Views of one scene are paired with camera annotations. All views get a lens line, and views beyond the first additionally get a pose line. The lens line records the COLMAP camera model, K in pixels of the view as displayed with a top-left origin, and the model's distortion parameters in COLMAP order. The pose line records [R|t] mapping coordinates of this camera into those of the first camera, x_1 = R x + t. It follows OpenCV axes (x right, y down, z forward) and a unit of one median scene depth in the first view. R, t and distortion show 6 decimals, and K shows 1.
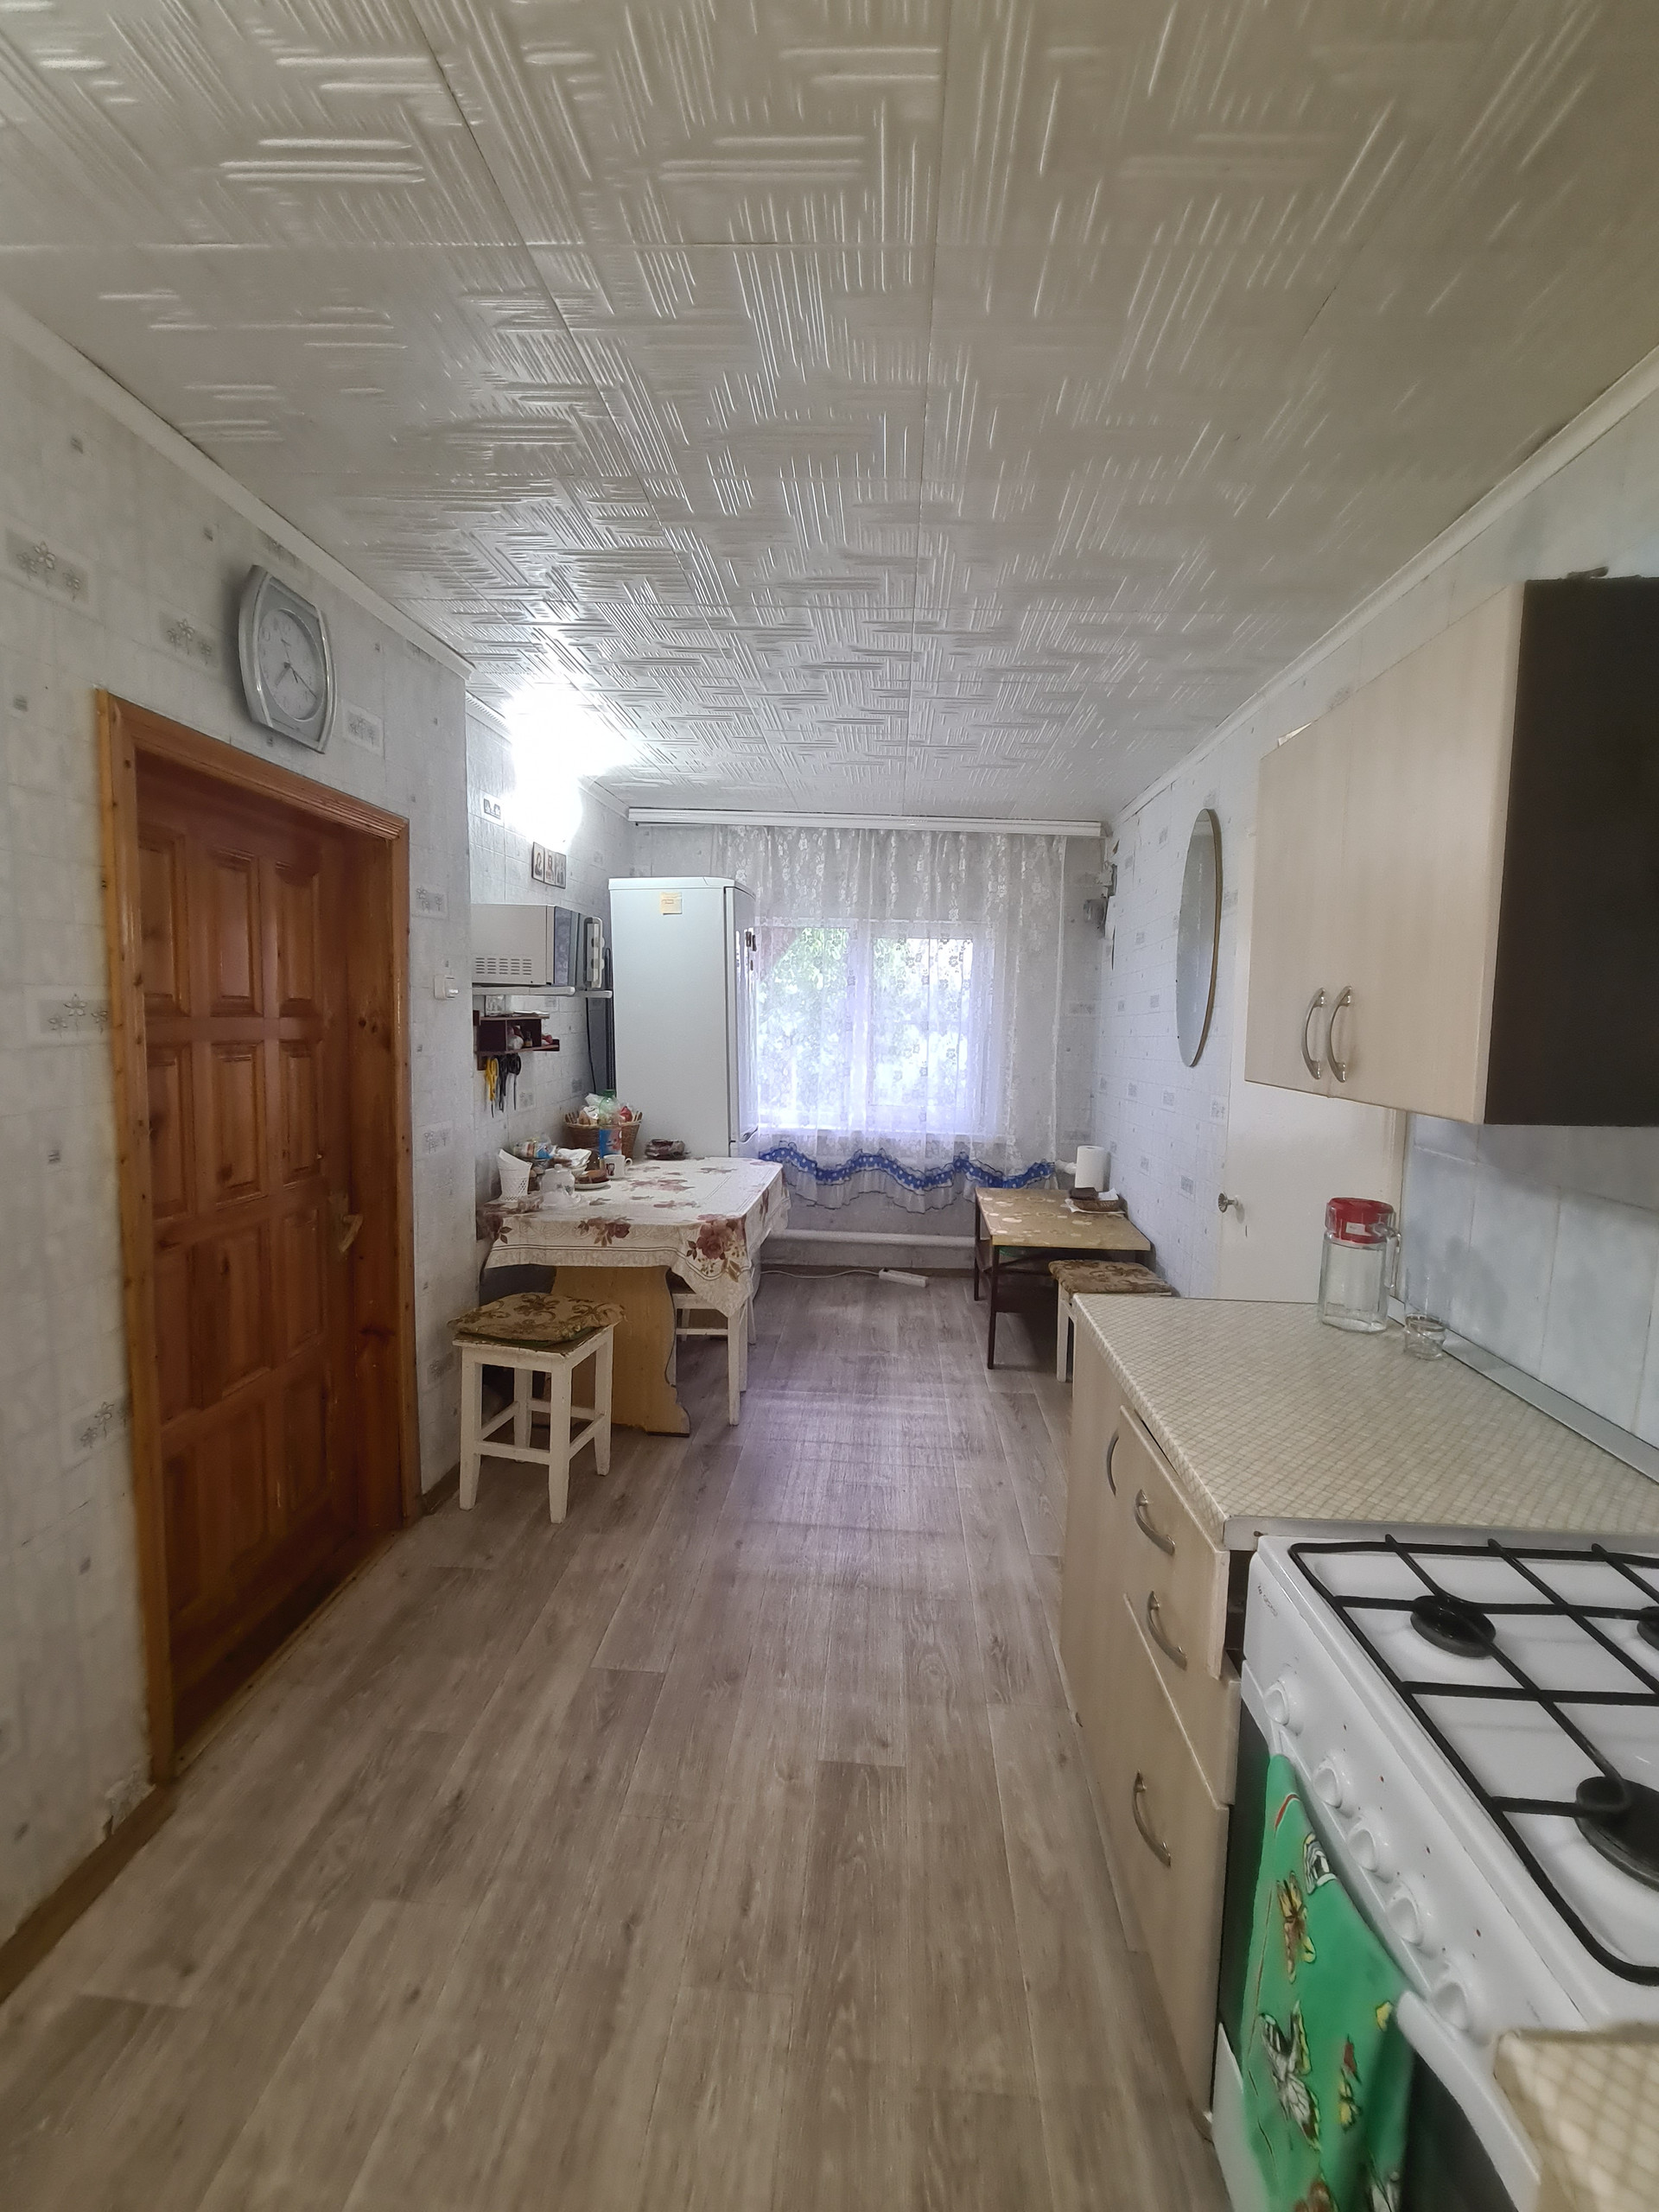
lens RADIAL K [[909.4, 0, 844.5], [0, 909.4, 1095.3], [0, 0, 1]] dist [0.001432, -0.002799]
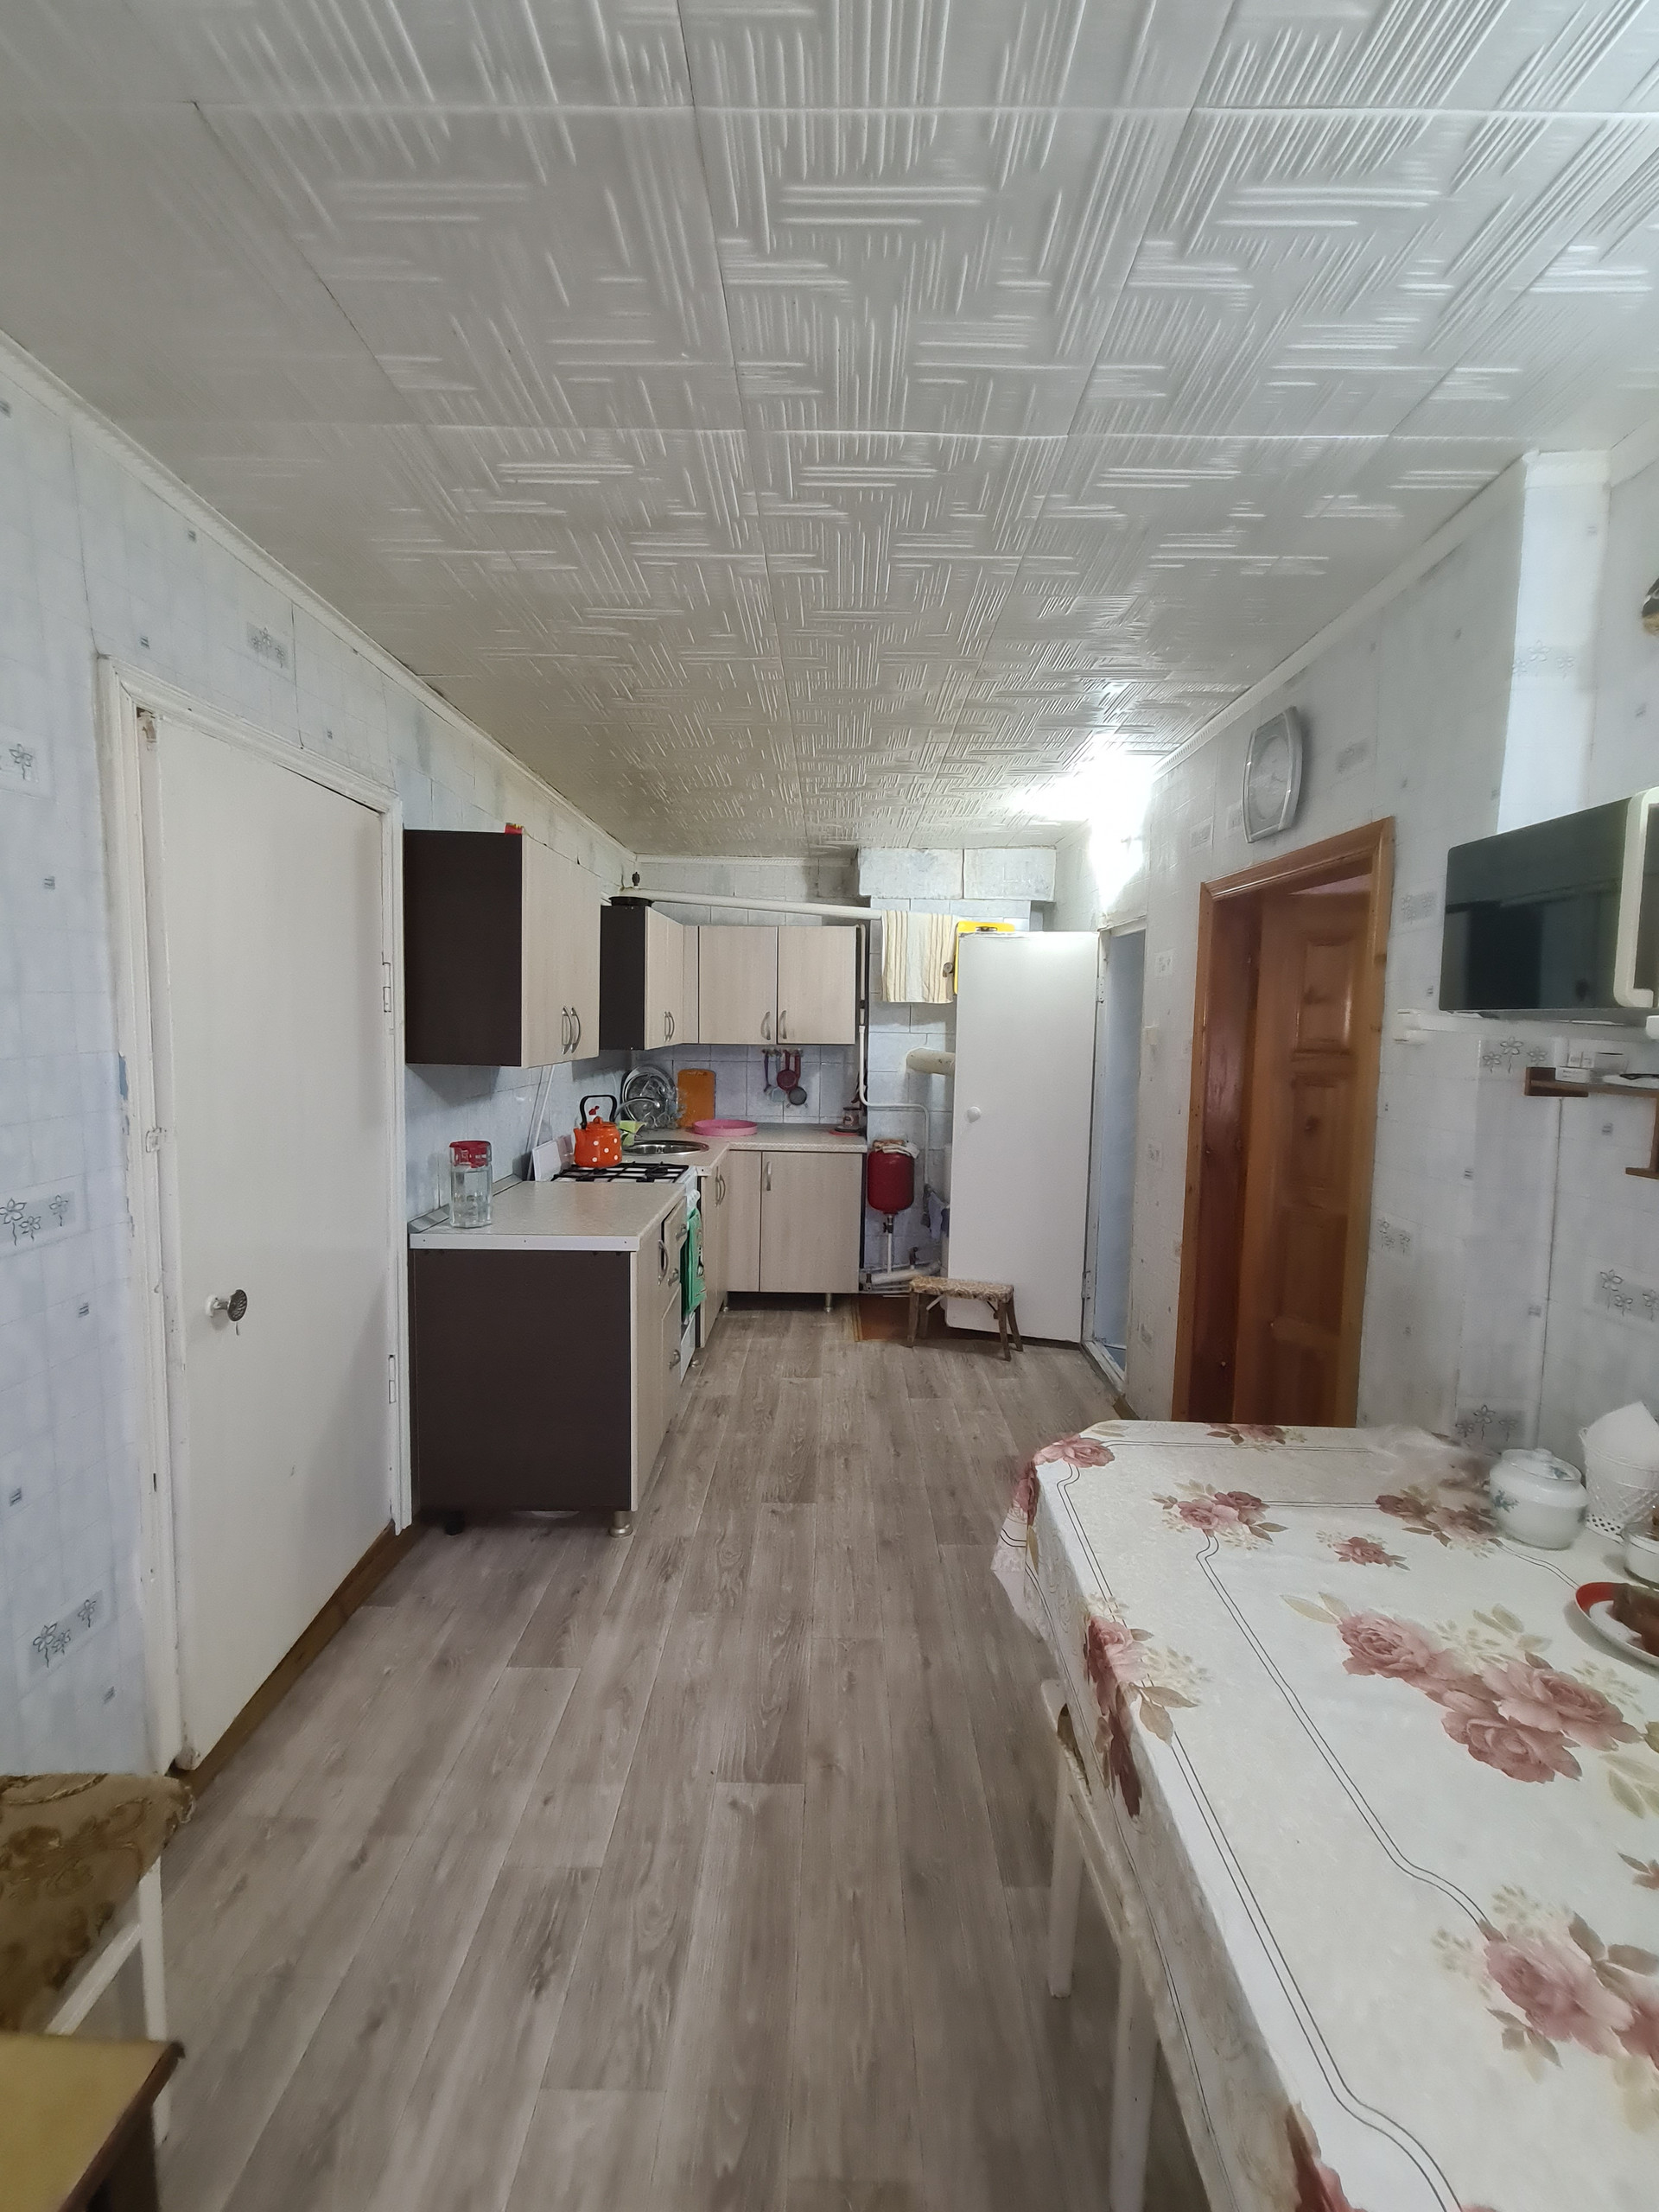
lens RADIAL K [[909.4, 0, 825.3], [0, 909.4, 1096.4], [0, 0, 1]] dist [0.001432, -0.002799]
pose [[-0.998296, -0.040449, -0.042058, 0.046095], [-0.047367, 0.982662, 0.179251, -0.230623], [0.034079, 0.180938, -0.982904, 2.266115]]
